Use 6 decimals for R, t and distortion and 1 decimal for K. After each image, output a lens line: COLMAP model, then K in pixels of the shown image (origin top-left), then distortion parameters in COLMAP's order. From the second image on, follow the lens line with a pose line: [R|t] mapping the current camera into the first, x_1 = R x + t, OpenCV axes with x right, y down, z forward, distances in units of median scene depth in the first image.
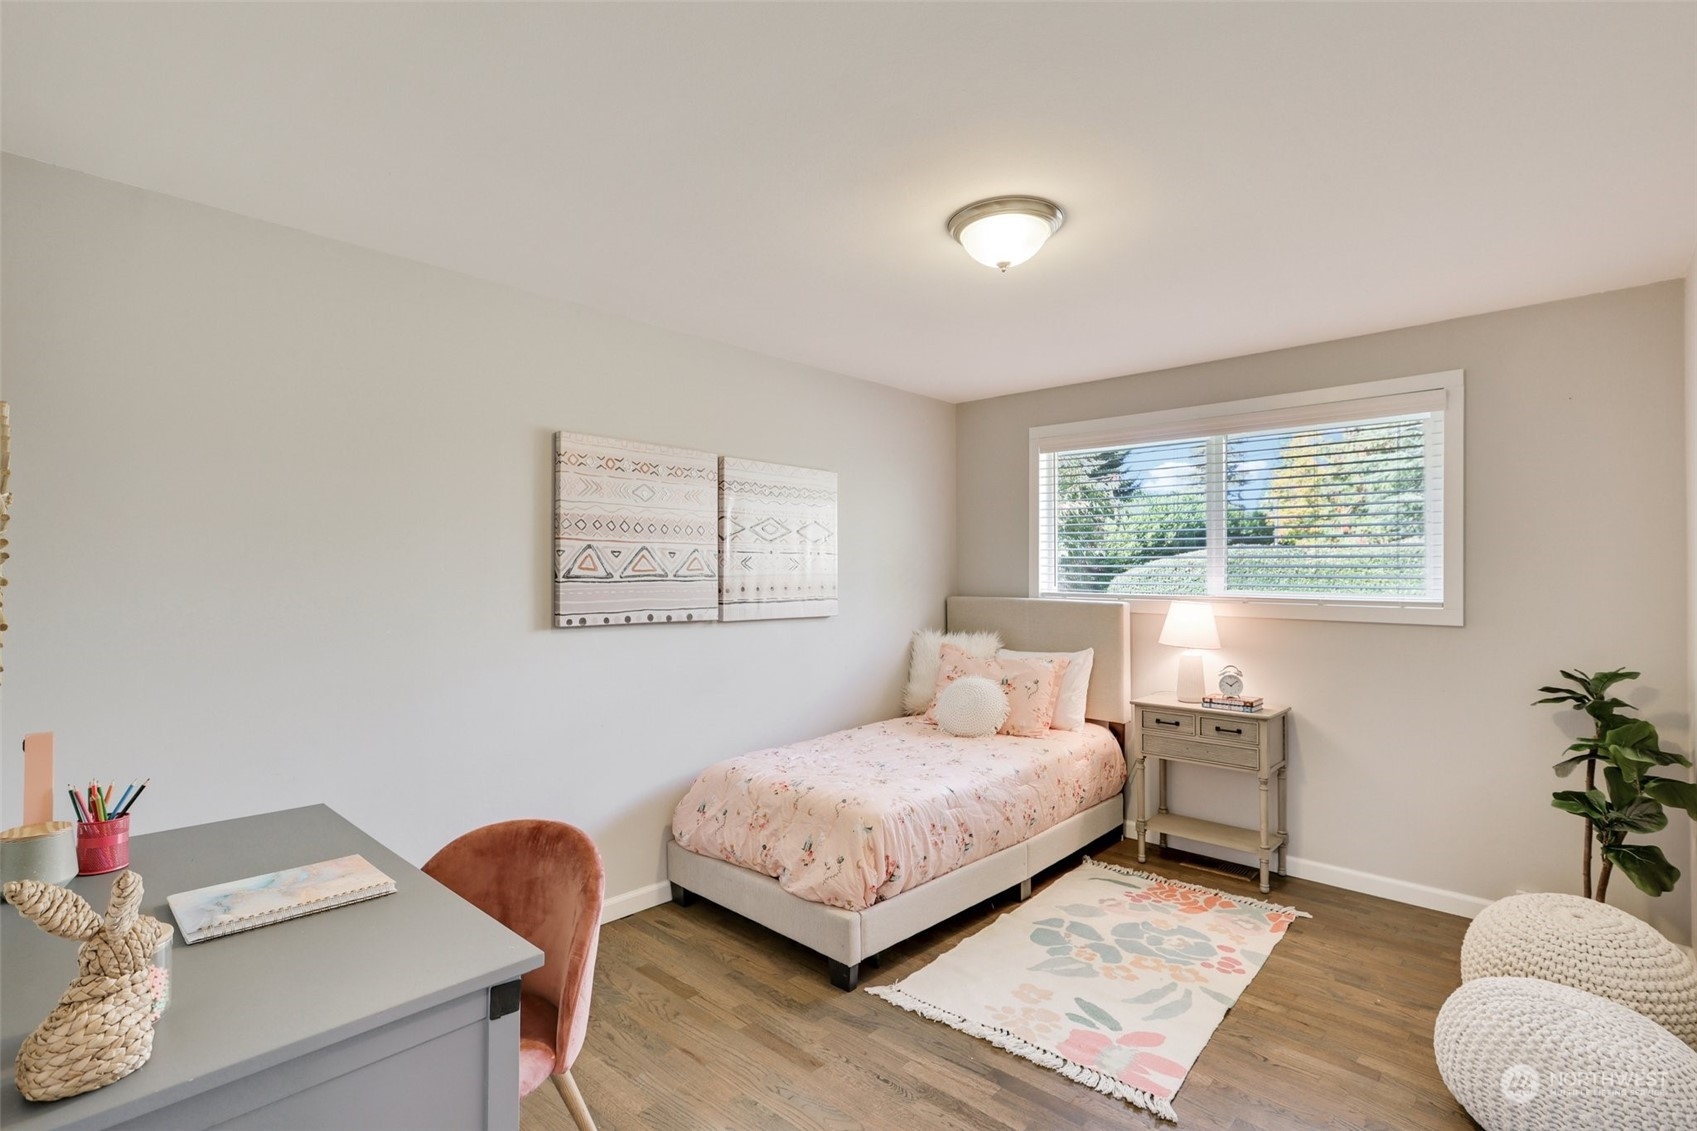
lens RADIAL K [[785.9, 0, 854.6], [0, 785.9, 568.0], [0, 0, 1]] dist [-0.001699, -0.000567]
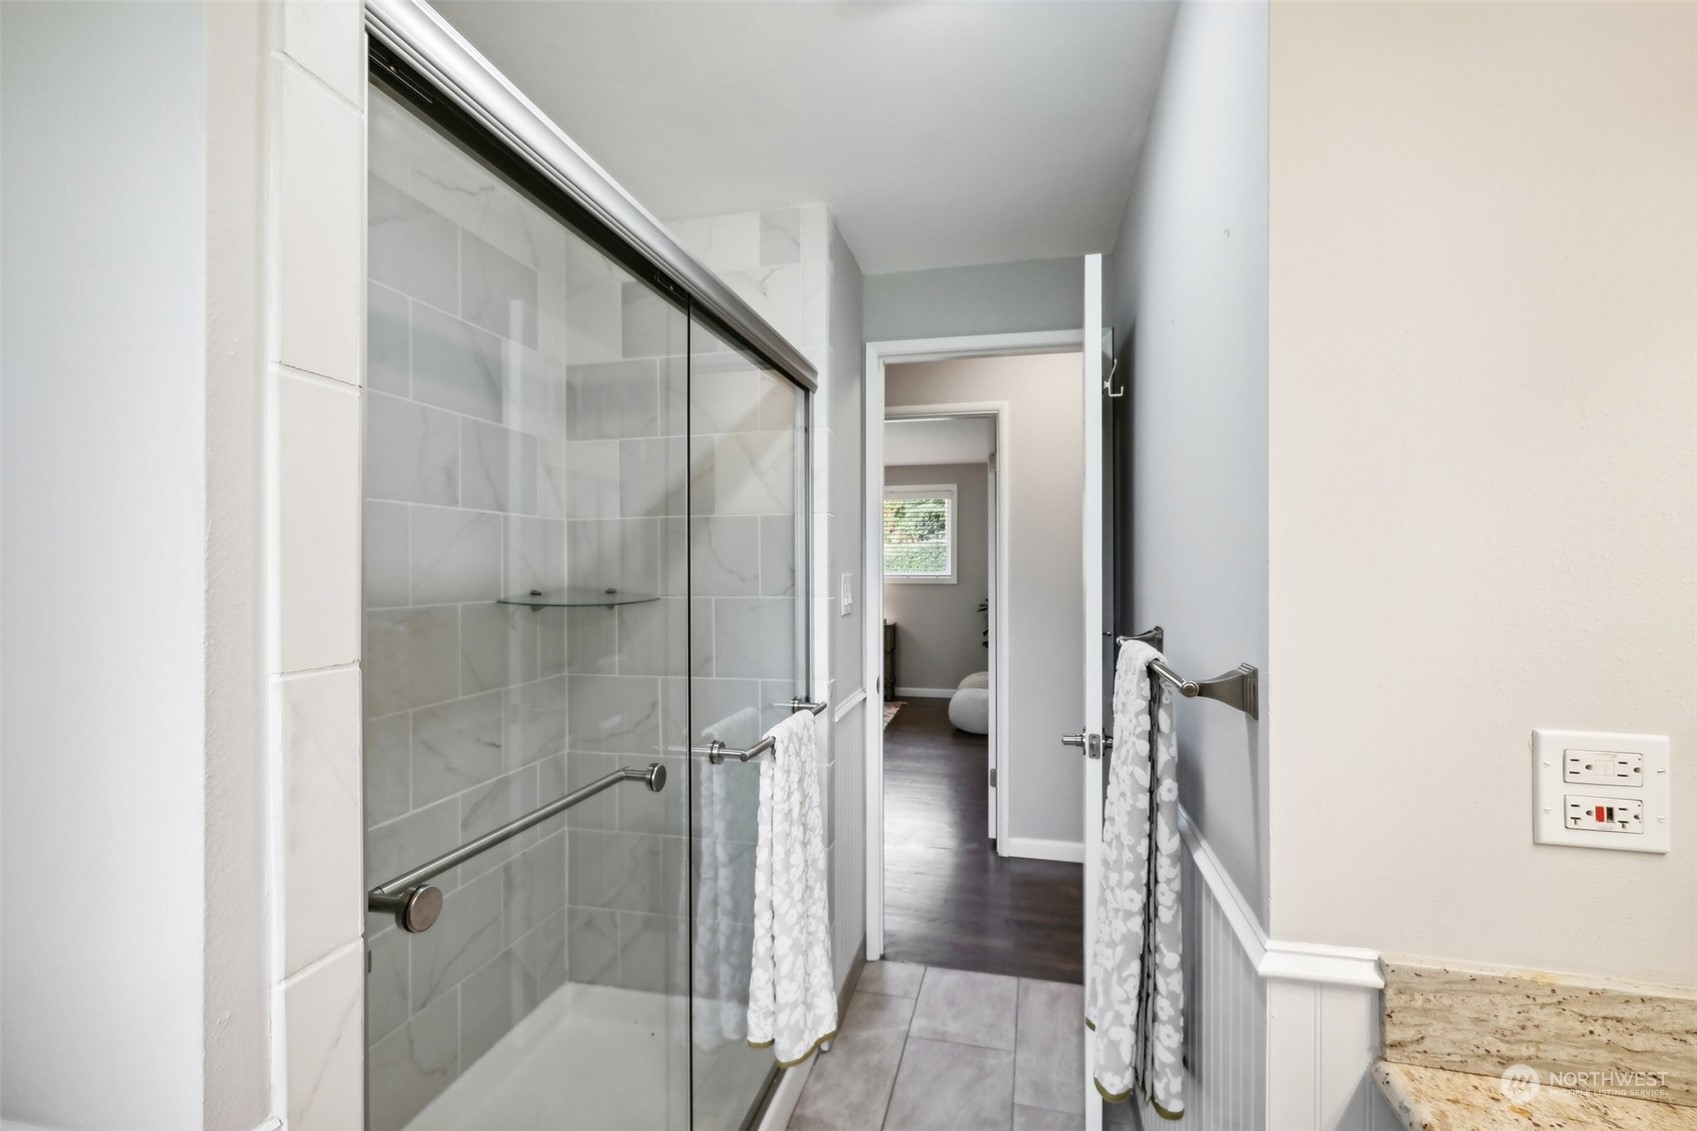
lens RADIAL K [[785.9, 0, 854.6], [0, 785.9, 568.0], [0, 0, 1]] dist [-0.001699, -0.000567]
pose [[0.870375, -0.006155, 0.492351, -0.845247], [0.001506, 0.999950, 0.009837, -0.008909], [-0.492388, -0.007821, 0.870341, -1.156166]]
